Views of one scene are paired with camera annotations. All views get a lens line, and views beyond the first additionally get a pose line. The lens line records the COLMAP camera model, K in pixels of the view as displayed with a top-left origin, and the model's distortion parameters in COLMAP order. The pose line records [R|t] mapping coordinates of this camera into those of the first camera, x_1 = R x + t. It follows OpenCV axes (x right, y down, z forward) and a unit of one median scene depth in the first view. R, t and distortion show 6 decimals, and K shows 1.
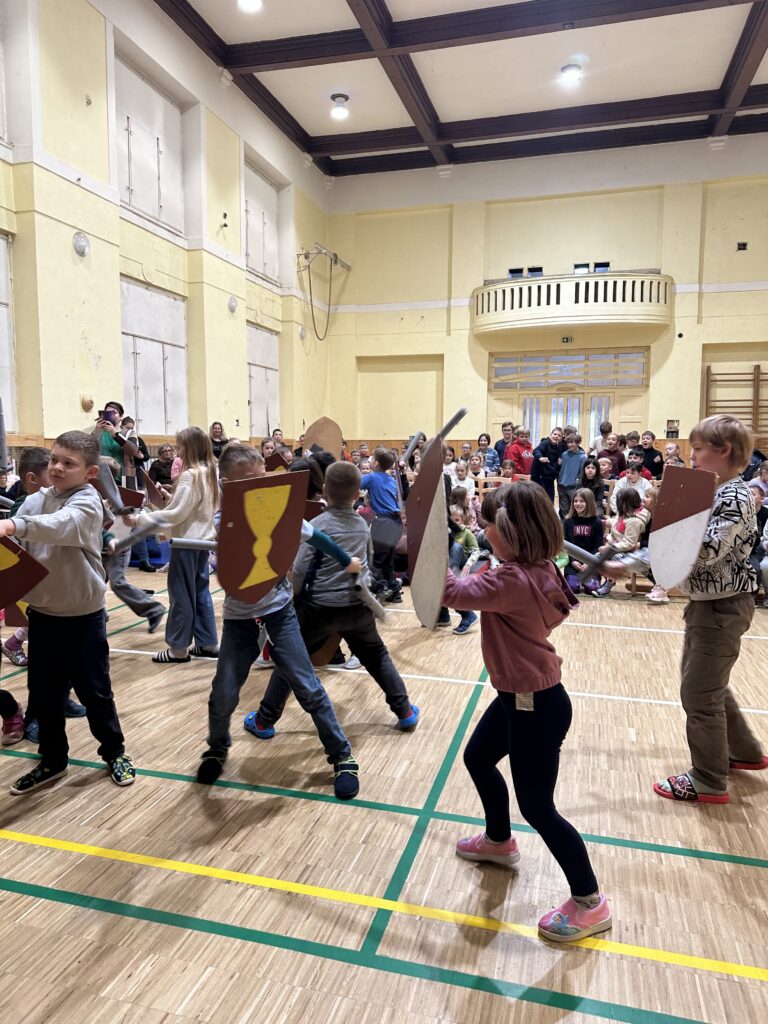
lens RADIAL K [[732.2, 0, 382.9], [0, 732.2, 516.4], [0, 0, 1]] dist [0.026800, -0.020129]
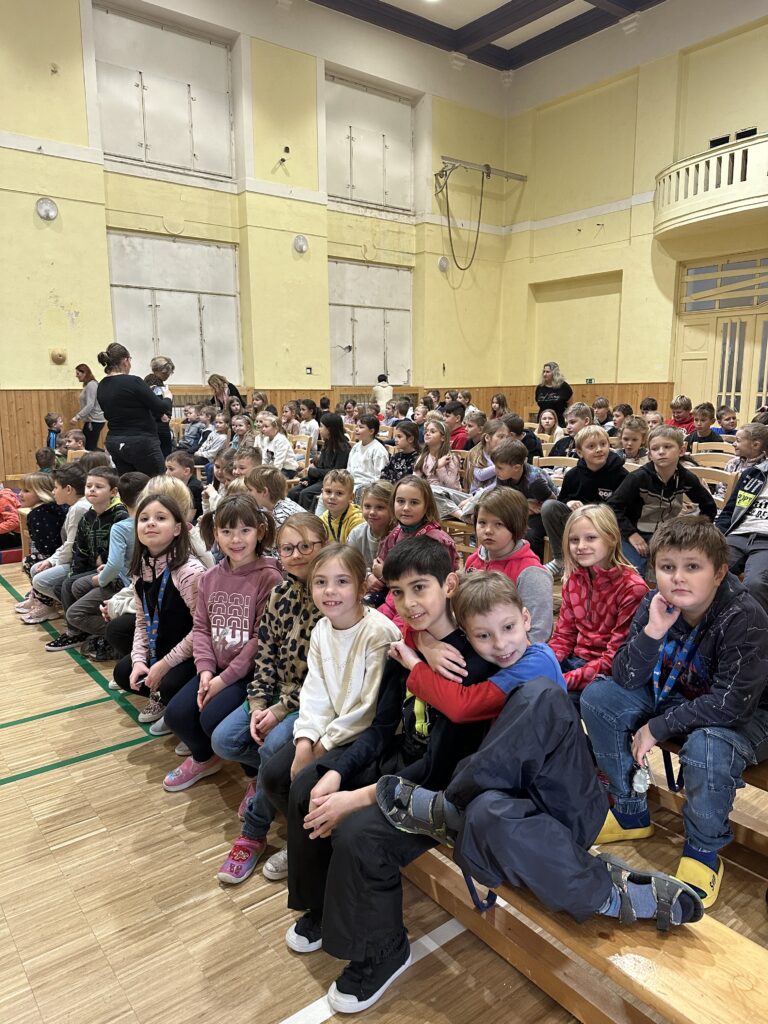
lens RADIAL K [[732.2, 0, 380.2], [0, 732.2, 508.0], [0, 0, 1]] dist [0.026800, -0.020129]
pose [[0.810190, 0.083551, -0.580183, 0.370021], [-0.045566, 0.995771, 0.079770, -0.022910], [0.584394, -0.038192, 0.810571, 0.221190]]
